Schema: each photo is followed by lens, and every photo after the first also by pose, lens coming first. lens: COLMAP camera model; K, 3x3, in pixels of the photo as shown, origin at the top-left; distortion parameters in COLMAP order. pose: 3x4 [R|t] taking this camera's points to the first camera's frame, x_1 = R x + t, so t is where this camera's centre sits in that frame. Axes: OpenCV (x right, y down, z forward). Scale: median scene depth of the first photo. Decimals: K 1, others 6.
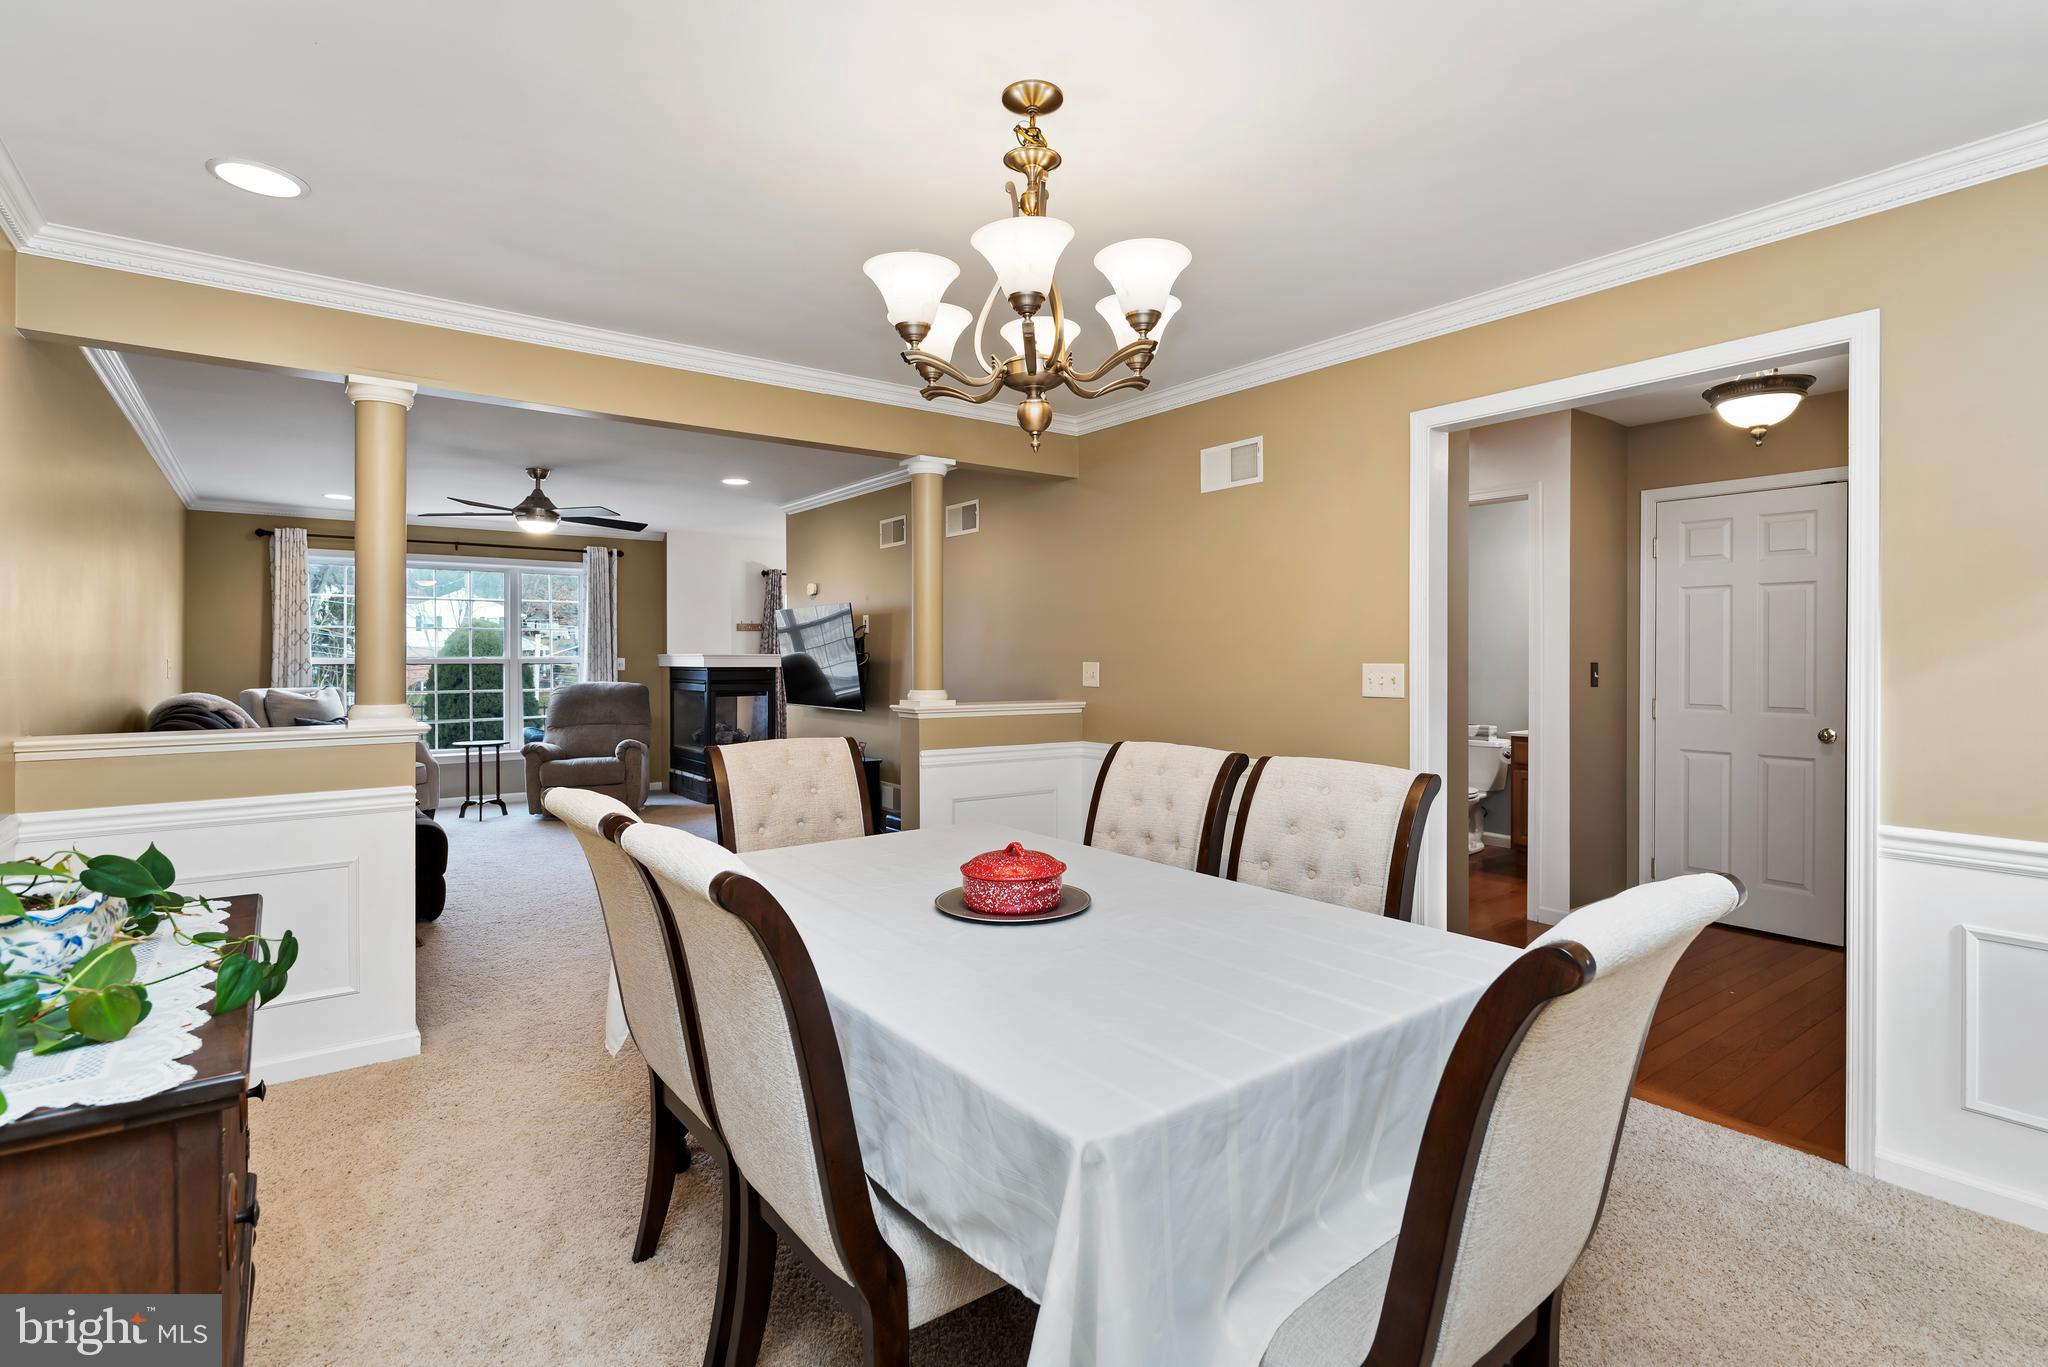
lens RADIAL K [[998.5, 0, 1040.9], [0, 998.5, 669.0], [0, 0, 1]] dist [-0.000943, -0.000201]
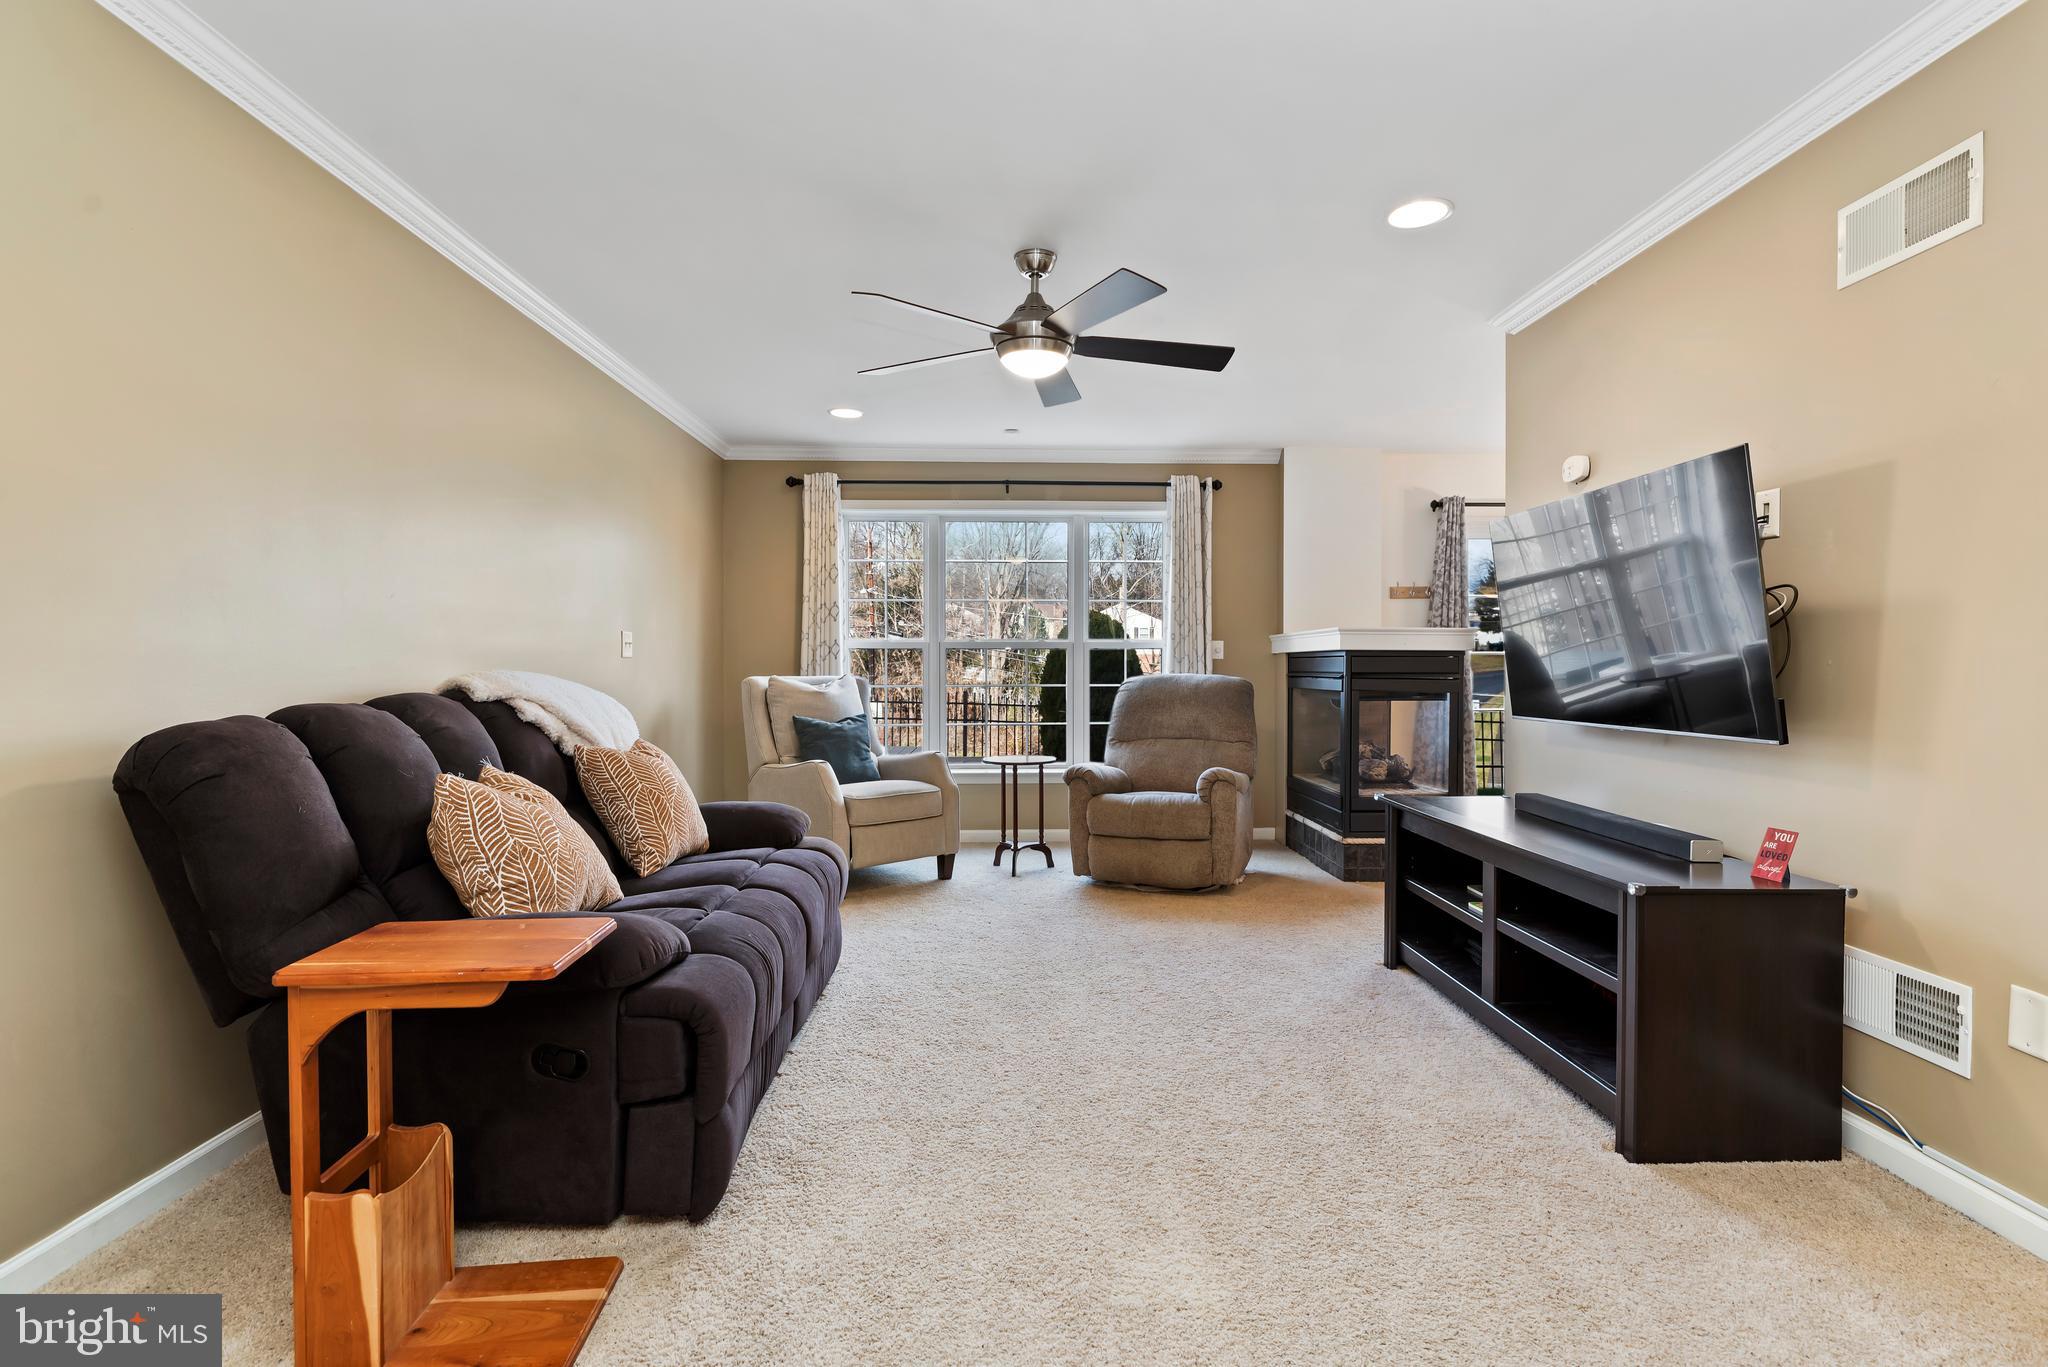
lens RADIAL K [[998.5, 0, 1040.9], [0, 998.5, 669.0], [0, 0, 1]] dist [-0.000943, -0.000201]
pose [[0.818971, 0.002737, -0.573829, -0.142100], [-0.007543, 0.999954, -0.005996, 0.014518], [0.573786, 0.009239, 0.818953, 0.410509]]
